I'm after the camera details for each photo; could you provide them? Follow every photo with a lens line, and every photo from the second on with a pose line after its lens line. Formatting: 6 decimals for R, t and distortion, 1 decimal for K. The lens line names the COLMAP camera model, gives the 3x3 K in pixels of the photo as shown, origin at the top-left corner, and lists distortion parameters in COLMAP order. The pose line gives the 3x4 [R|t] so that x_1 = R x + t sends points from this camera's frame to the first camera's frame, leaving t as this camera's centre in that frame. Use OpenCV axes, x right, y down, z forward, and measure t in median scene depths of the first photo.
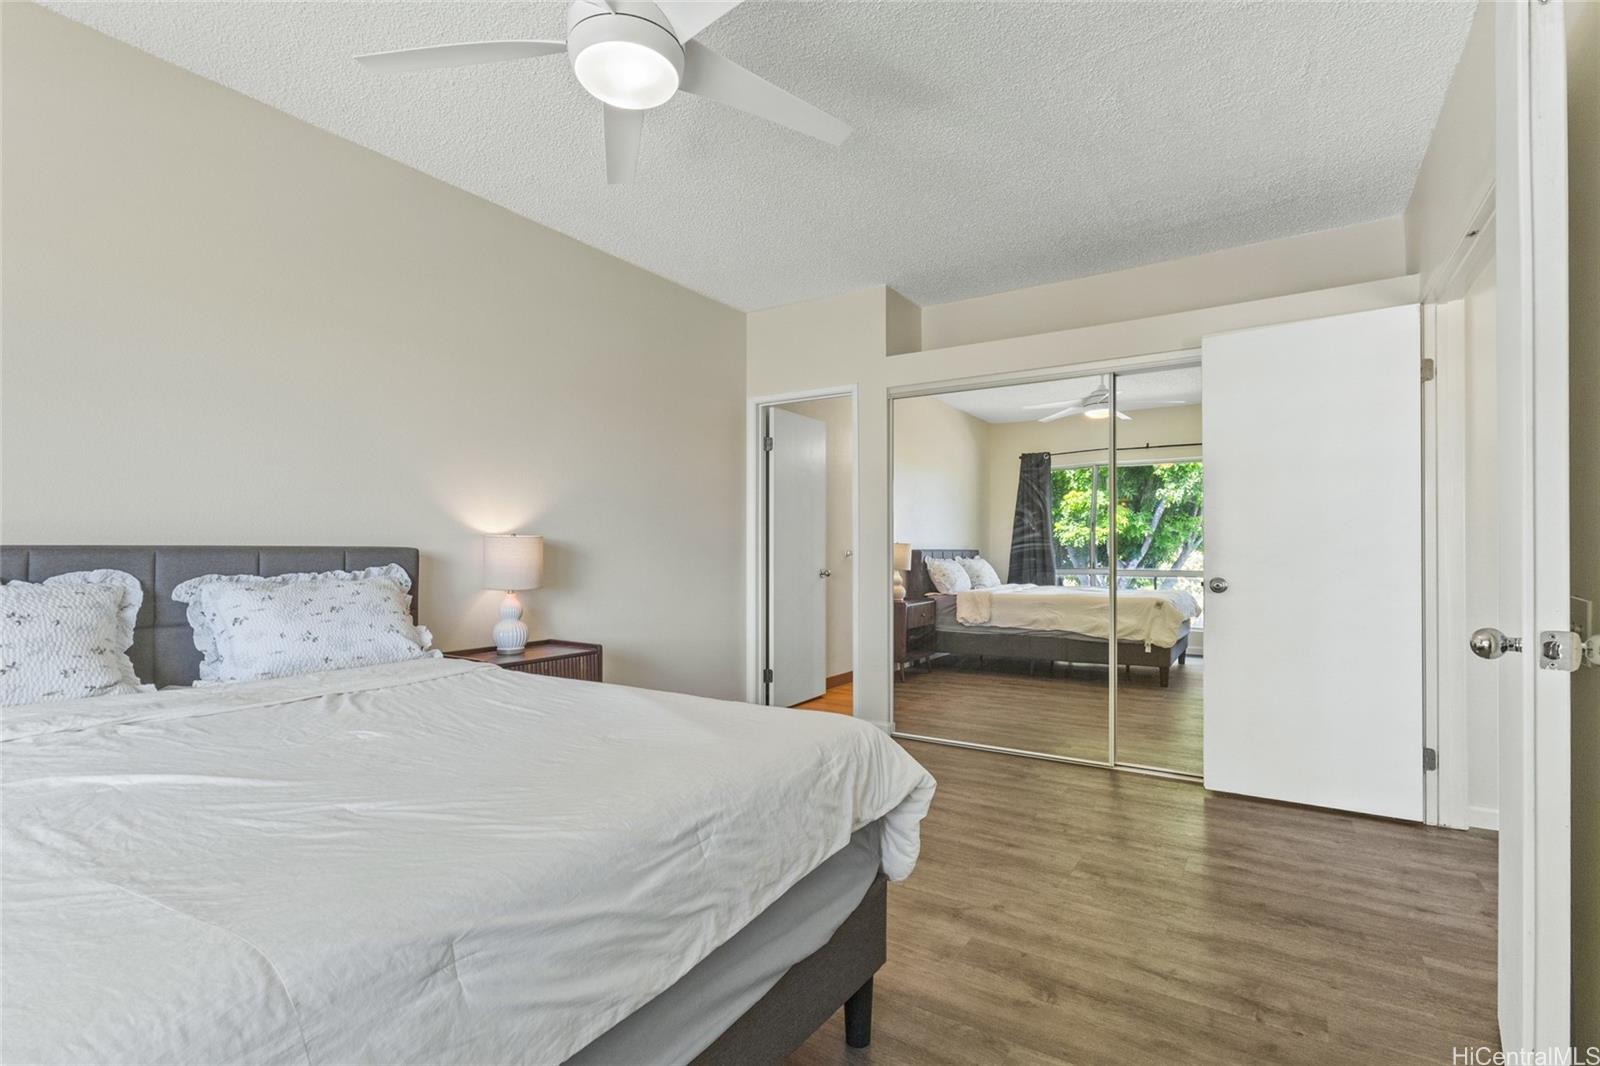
lens RADIAL K [[751.1, 0, 797.8], [0, 751.1, 555.9], [0, 0, 1]] dist [0.001644, 0.001163]
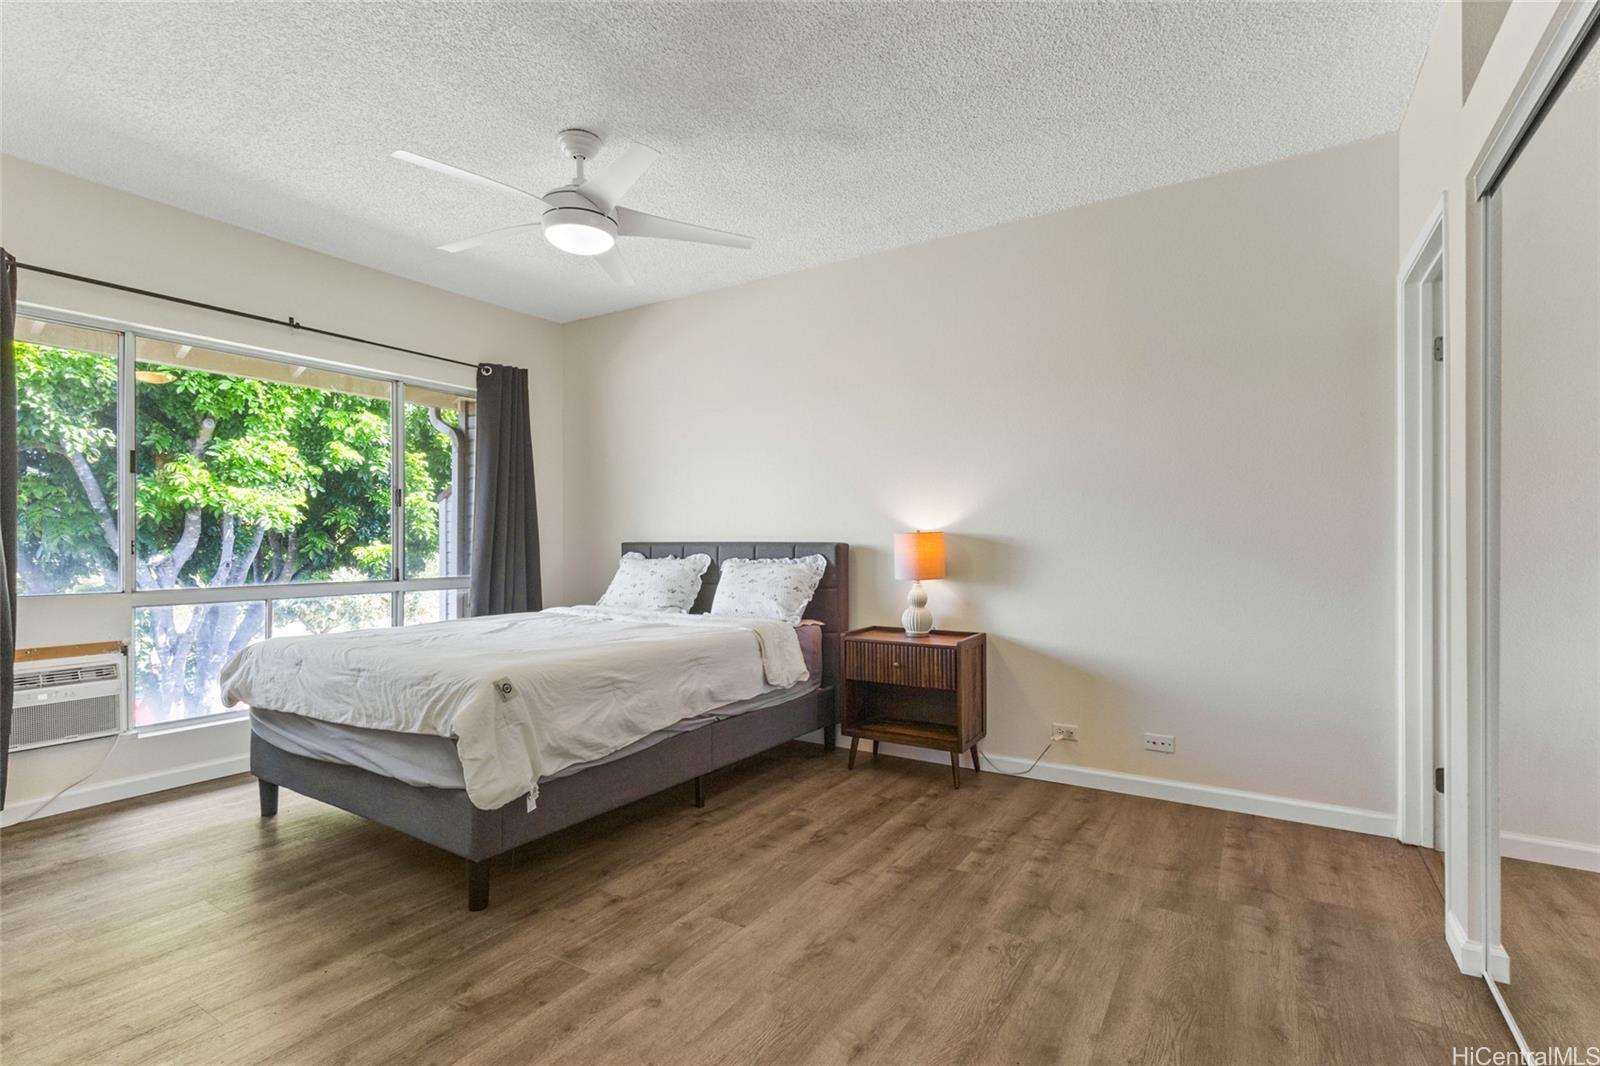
lens RADIAL K [[739.3, 0, 793.0], [0, 739.3, 540.1], [0, 0, 1]] dist [0.003872, 0.000929]
pose [[0.011851, -0.003945, -0.999922, 1.078659], [-0.004409, 0.999982, -0.003997, -0.011166], [0.999920, 0.004456, 0.011834, 1.173499]]
